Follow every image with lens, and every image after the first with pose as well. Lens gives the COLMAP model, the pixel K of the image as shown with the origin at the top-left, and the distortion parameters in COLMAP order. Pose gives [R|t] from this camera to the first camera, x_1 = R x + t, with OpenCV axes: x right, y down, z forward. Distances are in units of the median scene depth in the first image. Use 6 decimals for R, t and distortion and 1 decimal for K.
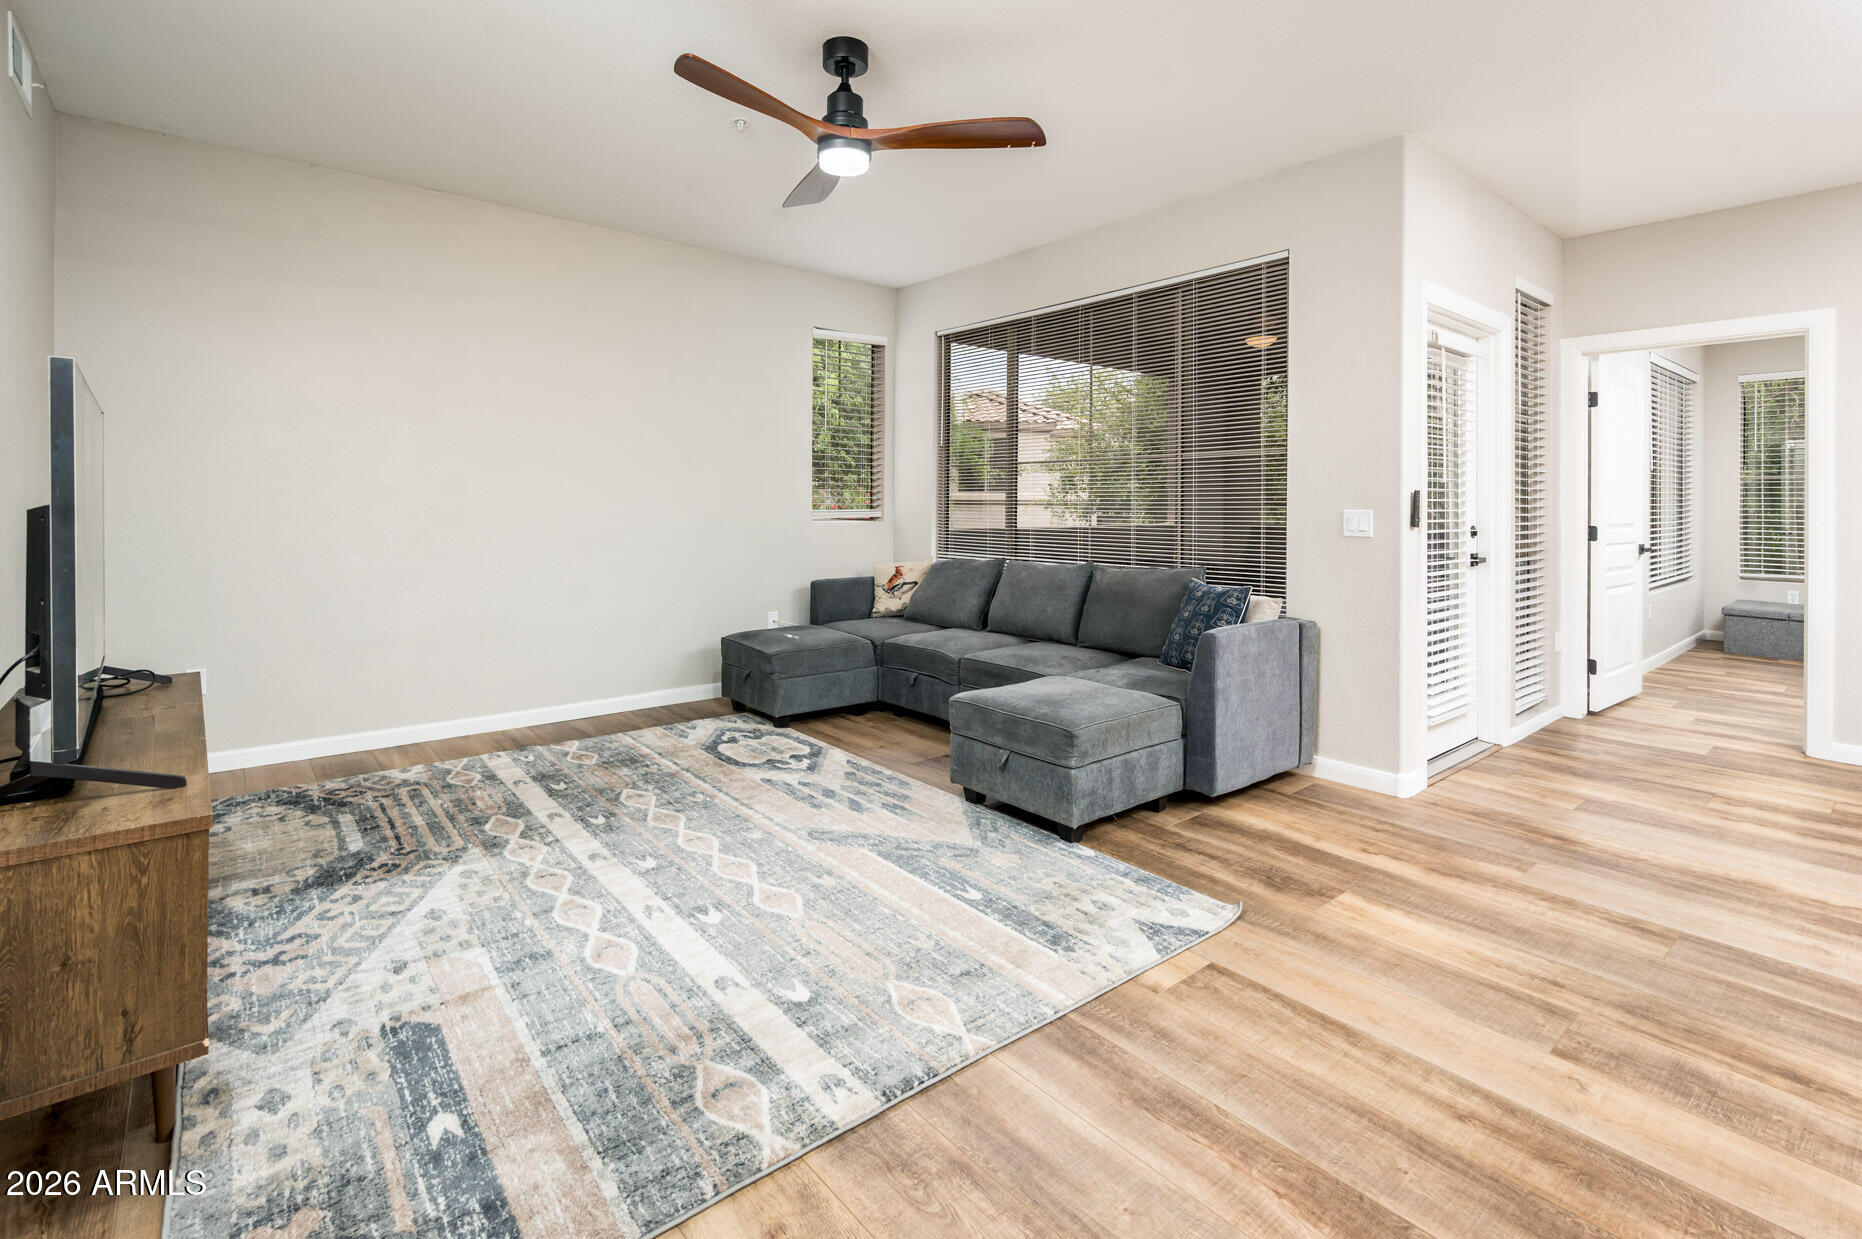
lens RADIAL K [[870.3, 0, 927.5], [0, 870.3, 497.9], [0, 0, 1]] dist [-0.001447, 0.004019]
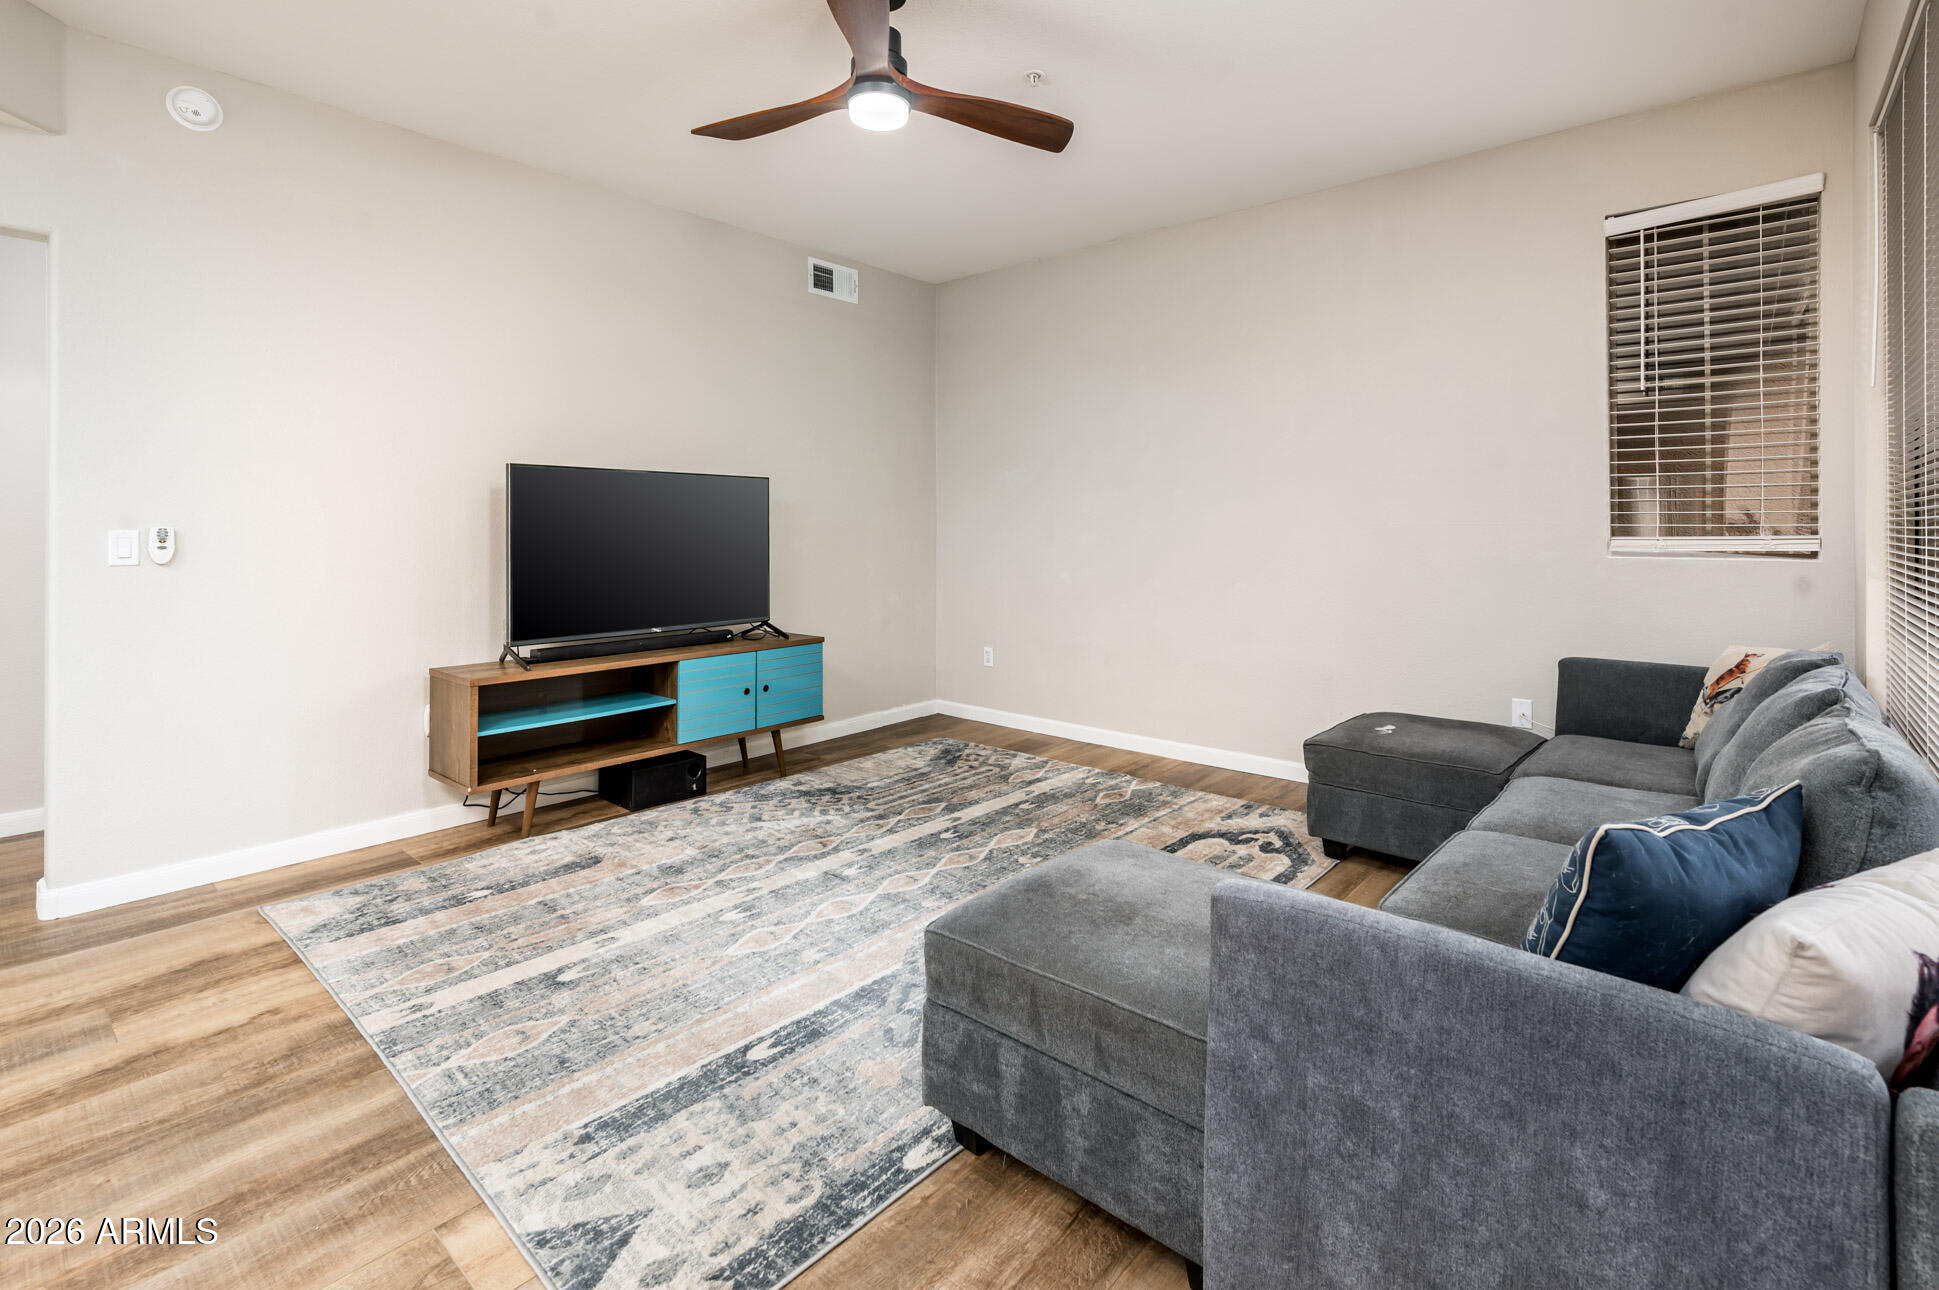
lens RADIAL K [[906.3, 0, 944.0], [0, 906.3, 508.7], [0, 0, 1]] dist [-0.001447, 0.004019]
pose [[0.144547, -0.027273, -0.989122, 1.040924], [0.006591, 0.999624, -0.026599, 0.023359], [0.989476, -0.002675, 0.144672, 1.287178]]
